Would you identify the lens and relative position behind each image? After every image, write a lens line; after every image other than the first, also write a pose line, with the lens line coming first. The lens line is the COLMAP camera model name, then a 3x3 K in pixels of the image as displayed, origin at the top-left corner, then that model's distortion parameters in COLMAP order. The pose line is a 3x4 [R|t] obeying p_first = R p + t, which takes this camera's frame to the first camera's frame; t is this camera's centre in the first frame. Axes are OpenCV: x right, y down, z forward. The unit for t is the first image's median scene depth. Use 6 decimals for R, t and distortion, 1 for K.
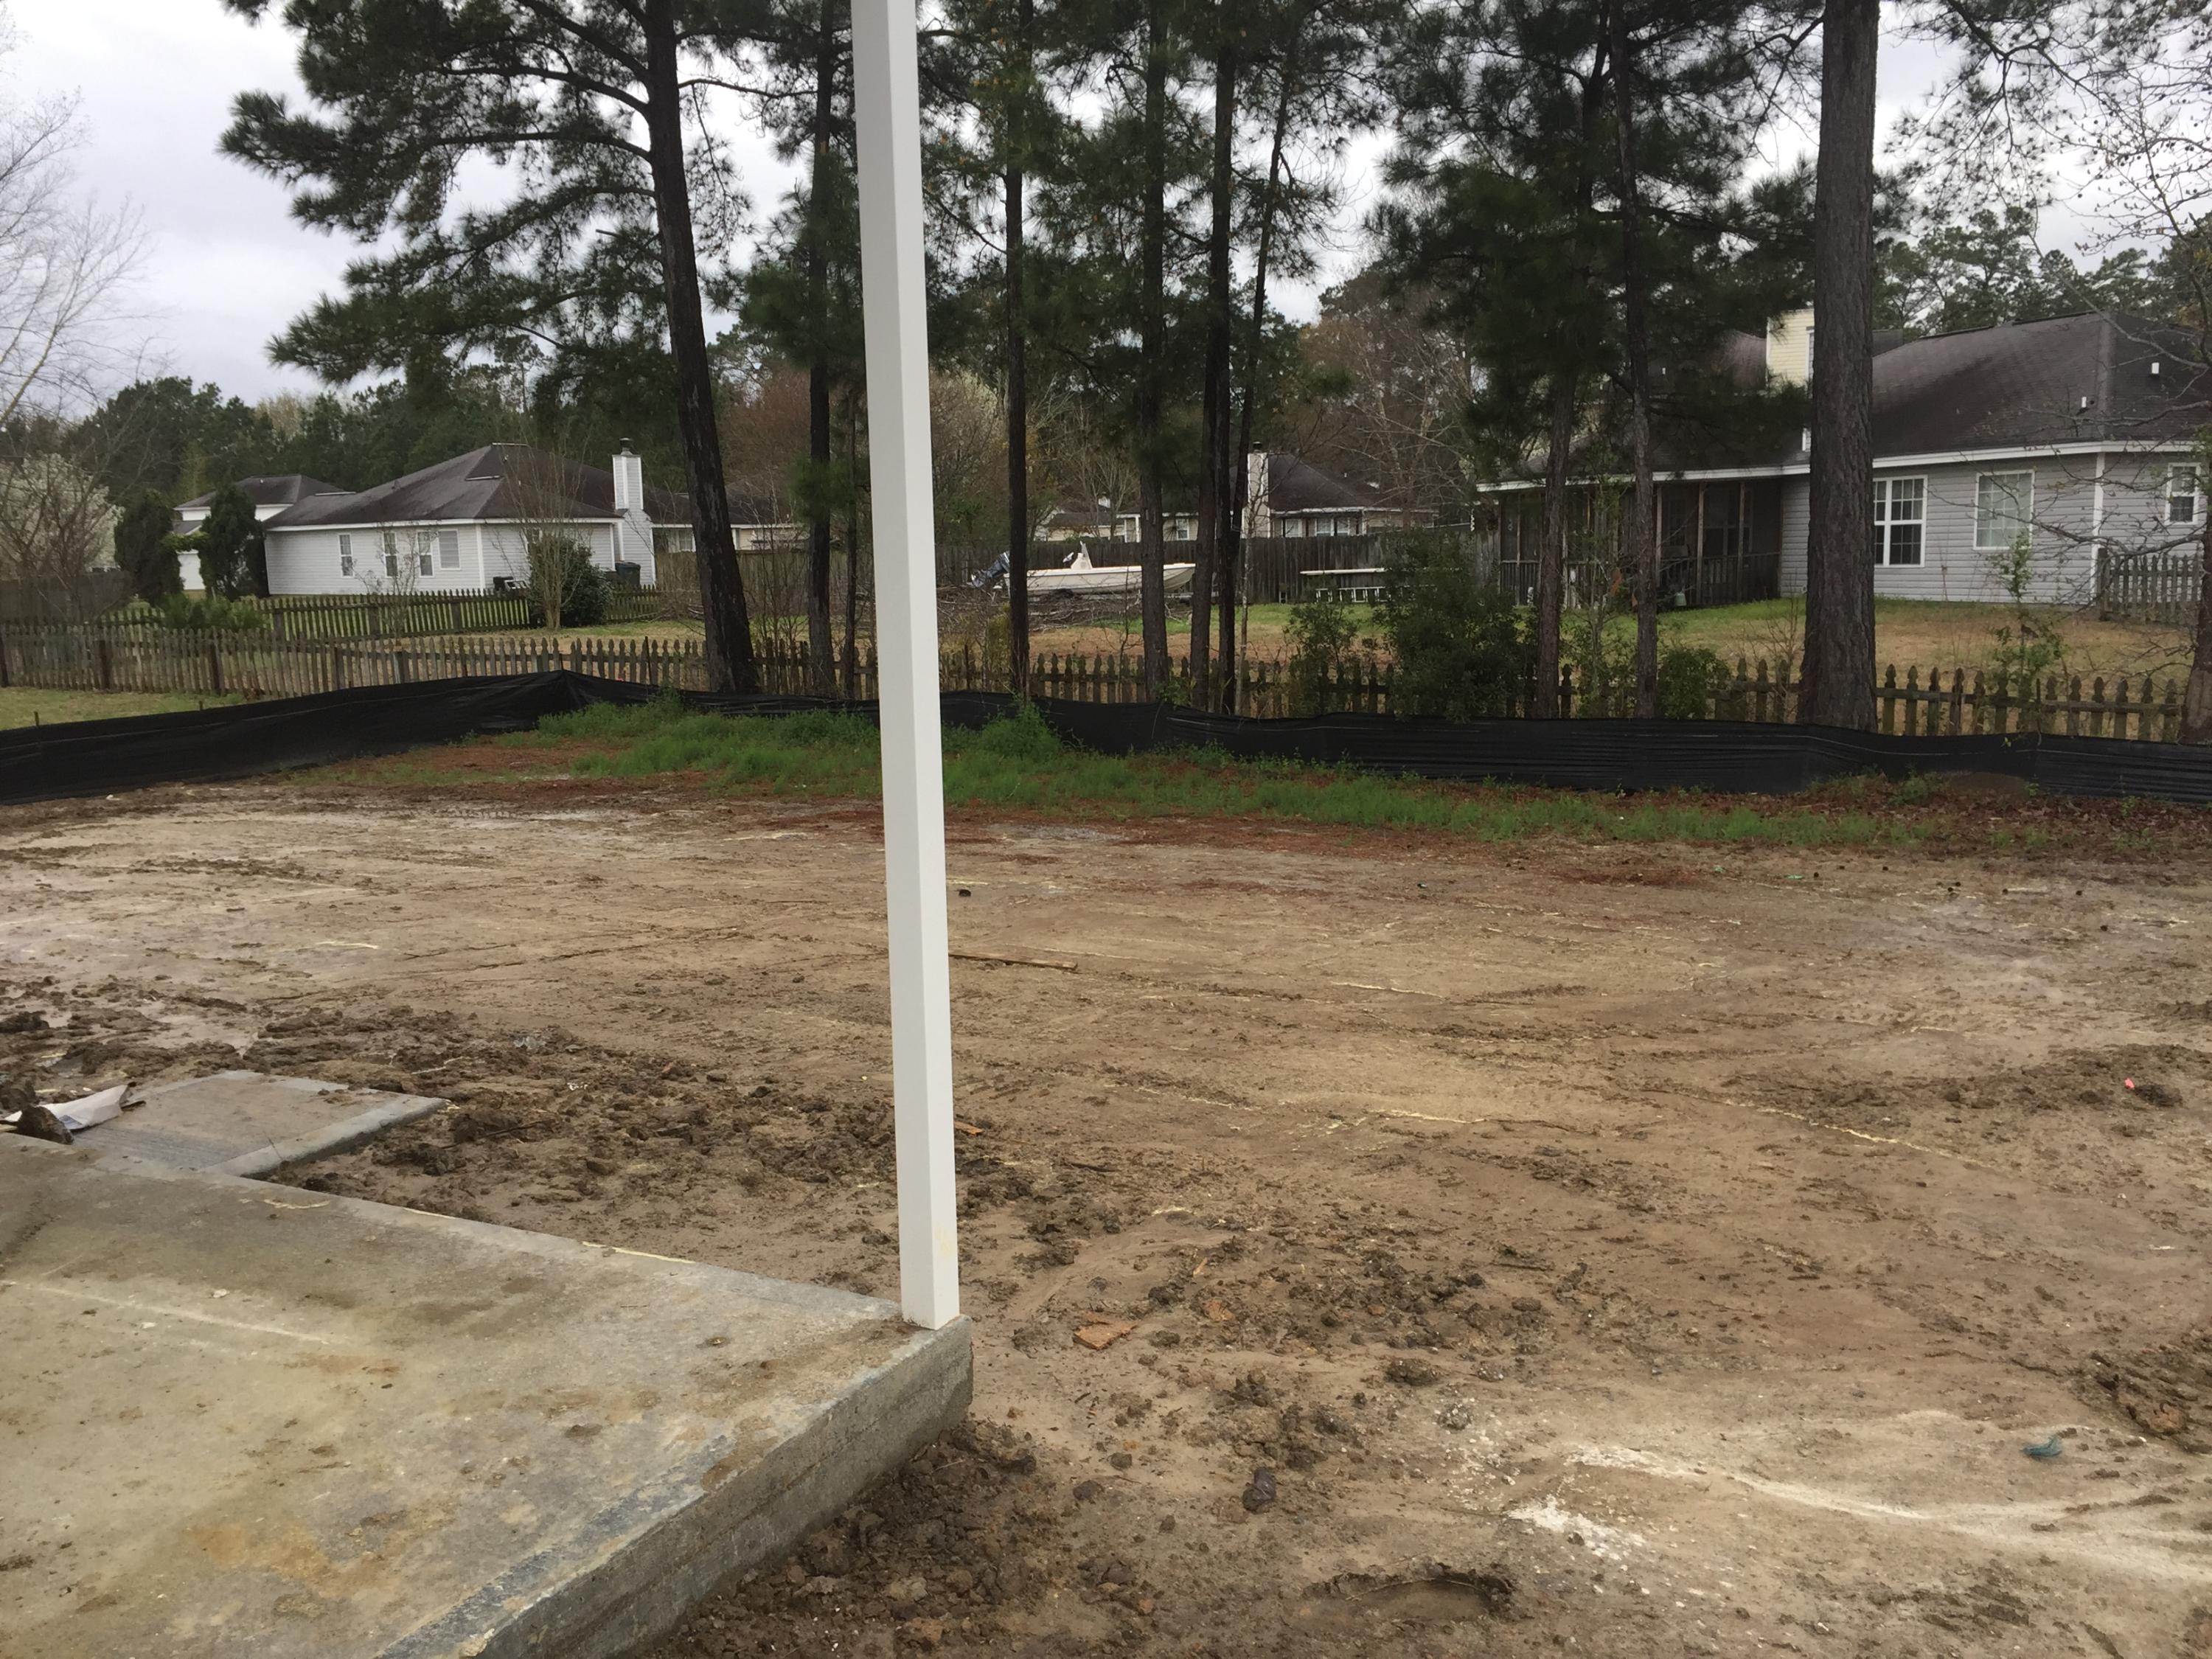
lens RADIAL K [[1858.5, 0, 1106.0], [0, 1858.5, 829.5], [0, 0, 1]] dist [0.087014, -0.126315]
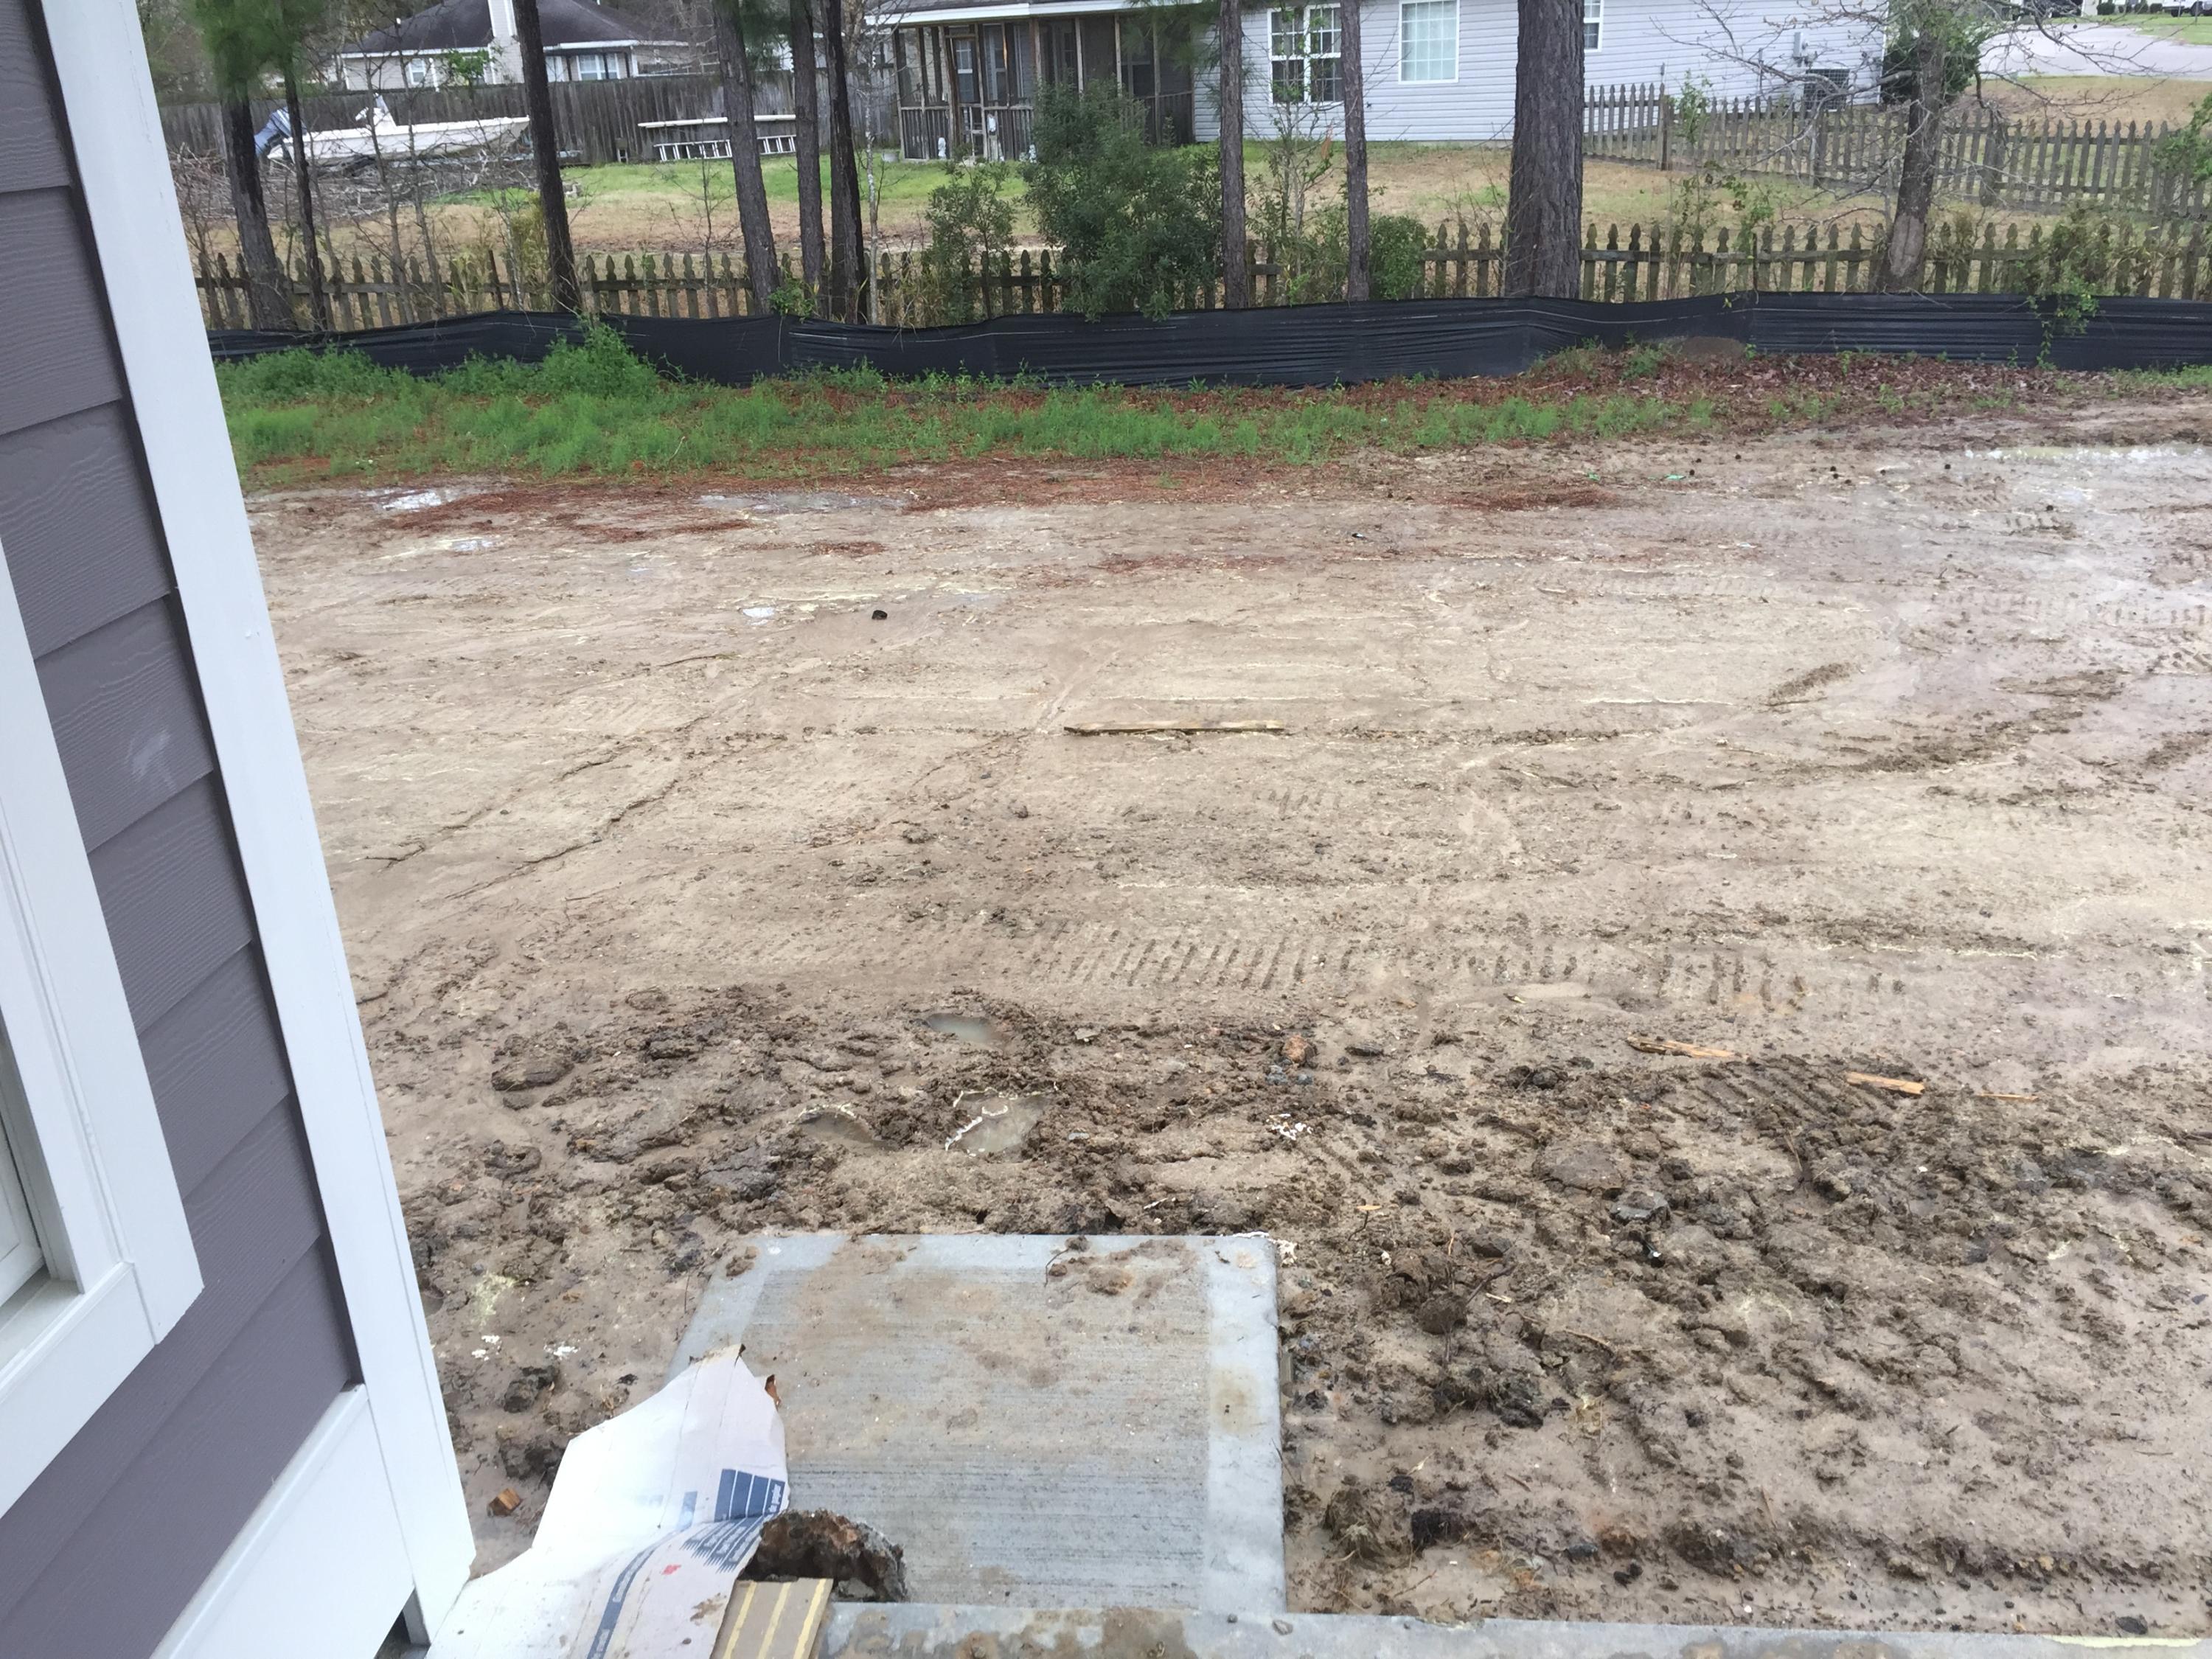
lens RADIAL K [[1858.5, 0, 1106.0], [0, 1858.5, 829.5], [0, 0, 1]] dist [0.087014, -0.126315]
pose [[0.921417, -0.166928, 0.350893, -0.188875], [0.083347, 0.966910, 0.241119, -0.040214], [-0.379532, -0.192926, 0.904840, 0.167328]]
